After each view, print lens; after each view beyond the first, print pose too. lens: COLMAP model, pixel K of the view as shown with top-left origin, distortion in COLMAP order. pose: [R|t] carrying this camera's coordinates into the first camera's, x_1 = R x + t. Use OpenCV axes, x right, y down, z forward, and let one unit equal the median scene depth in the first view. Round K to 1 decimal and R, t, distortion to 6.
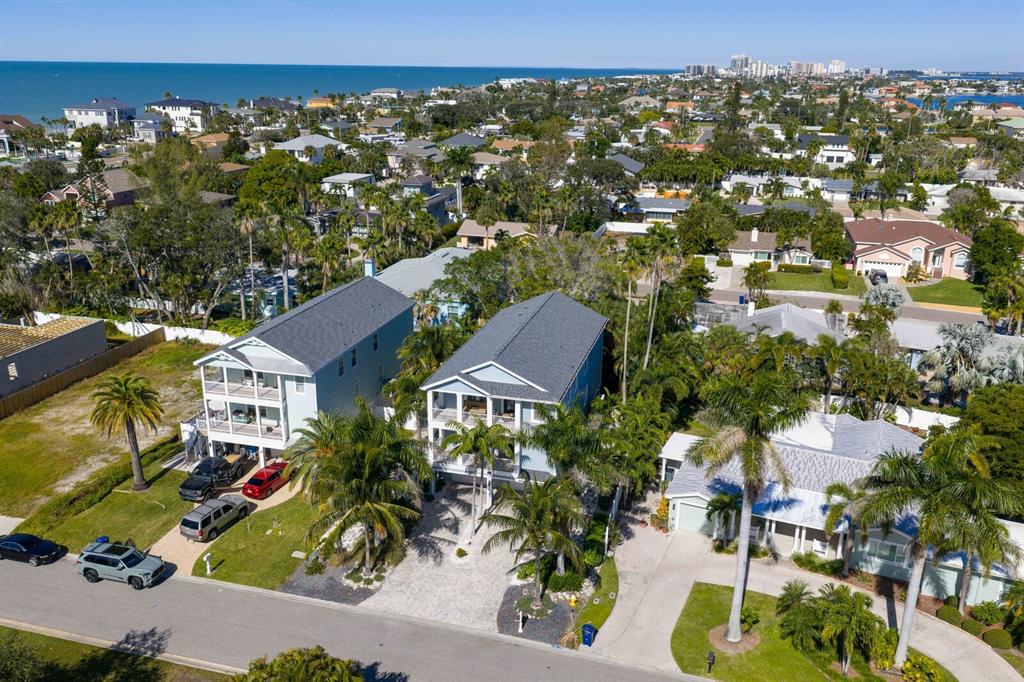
lens RADIAL K [[841.5, 0, 513.2], [0, 841.5, 365.7], [0, 0, 1]] dist [0.010257, -0.009737]
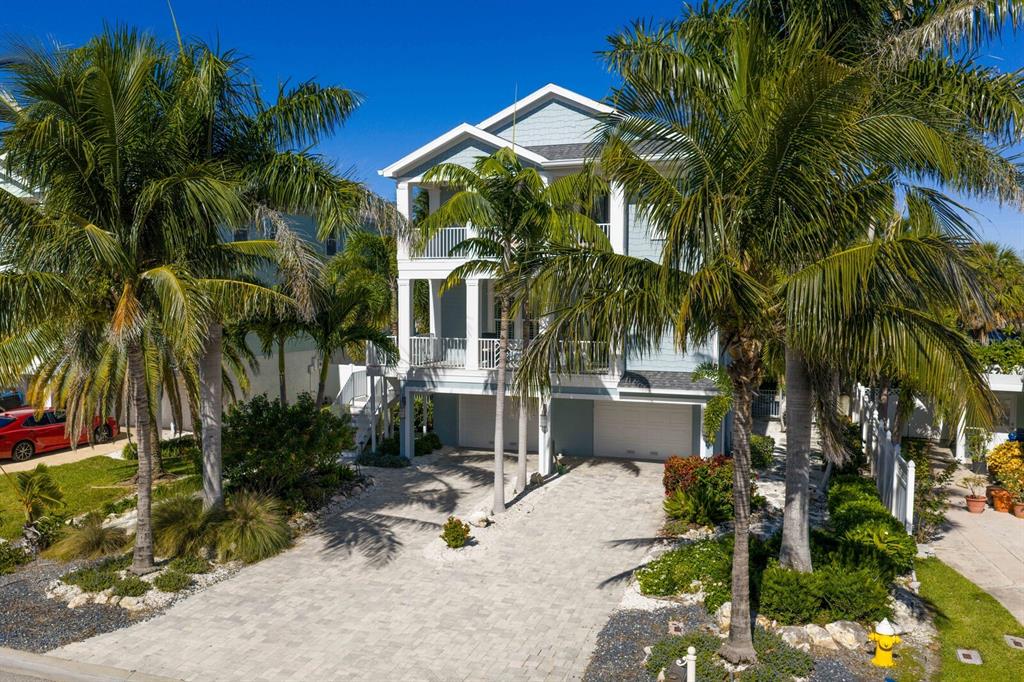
lens RADIAL K [[841.5, 0, 513.2], [0, 841.5, 365.7], [0, 0, 1]] dist [0.010257, -0.009737]
pose [[0.998106, -0.001990, -0.061485, -0.017779], [-0.013960, 0.966078, -0.257872, 0.211823], [0.059913, 0.258242, 0.964221, 0.586699]]
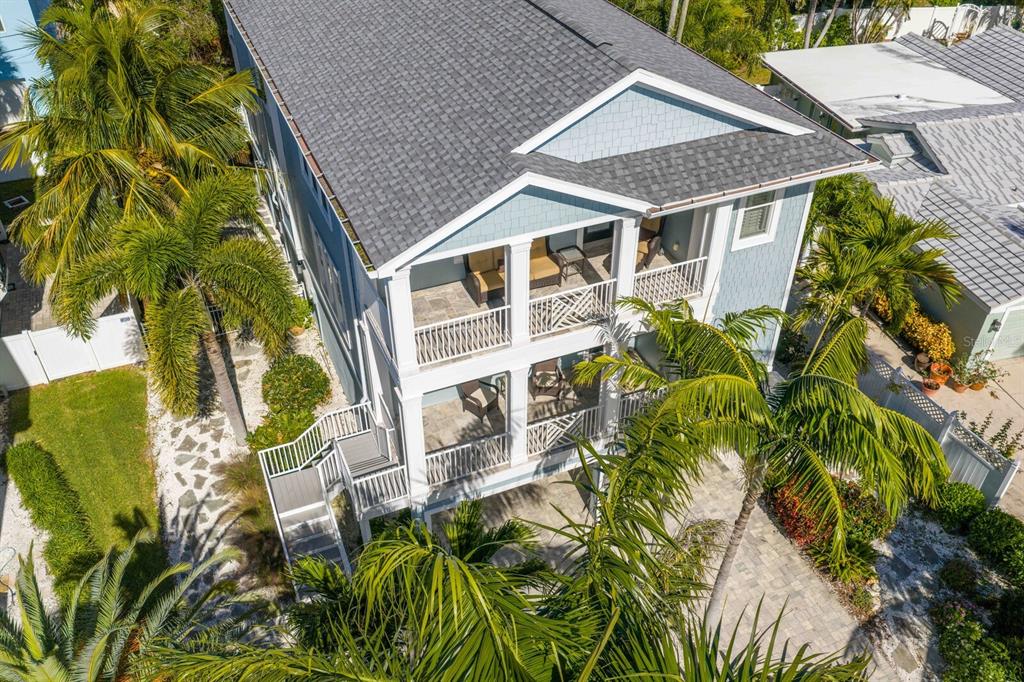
lens RADIAL K [[830.8, 0, 512.0], [0, 830.8, 341.0], [0, 0, 1]] dist [-0.000770, -0.002443]
pose [[0.782337, -0.391094, 0.484762, -0.182362], [0.214766, 0.899941, 0.379448, -0.030882], [-0.584657, -0.192745, 0.788051, 0.750926]]
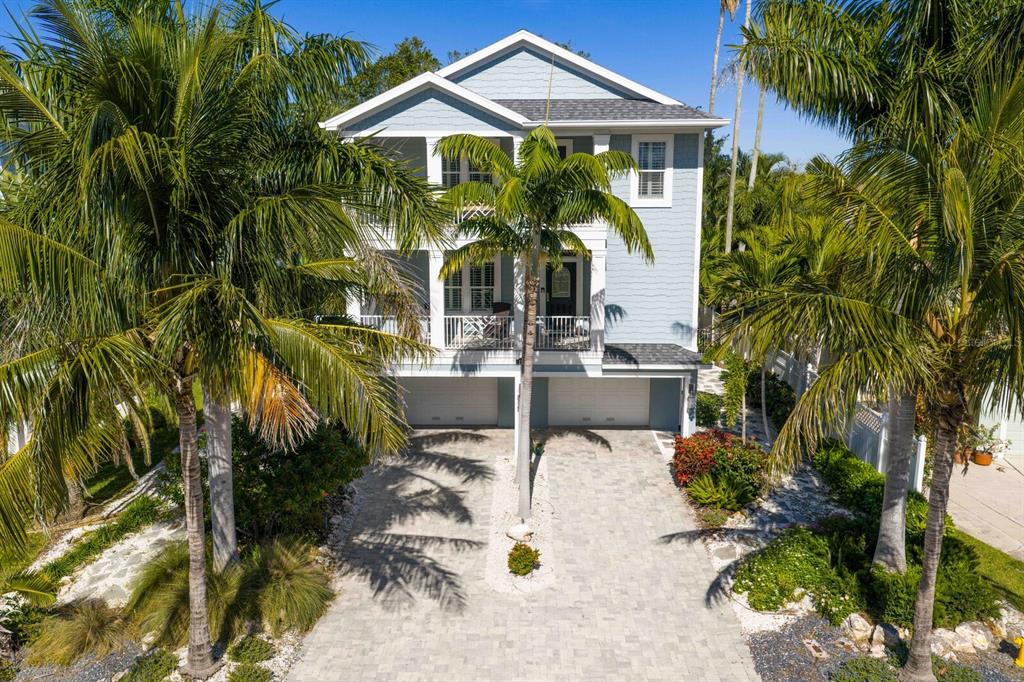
lens RADIAL K [[841.5, 0, 513.2], [0, 841.5, 365.7], [0, 0, 1]] dist [0.010257, -0.009737]
pose [[0.968445, -0.061832, 0.241437, -0.116094], [0.094078, 0.987762, -0.124400, 0.166870], [-0.230791, 0.143188, 0.962410, 0.614713]]
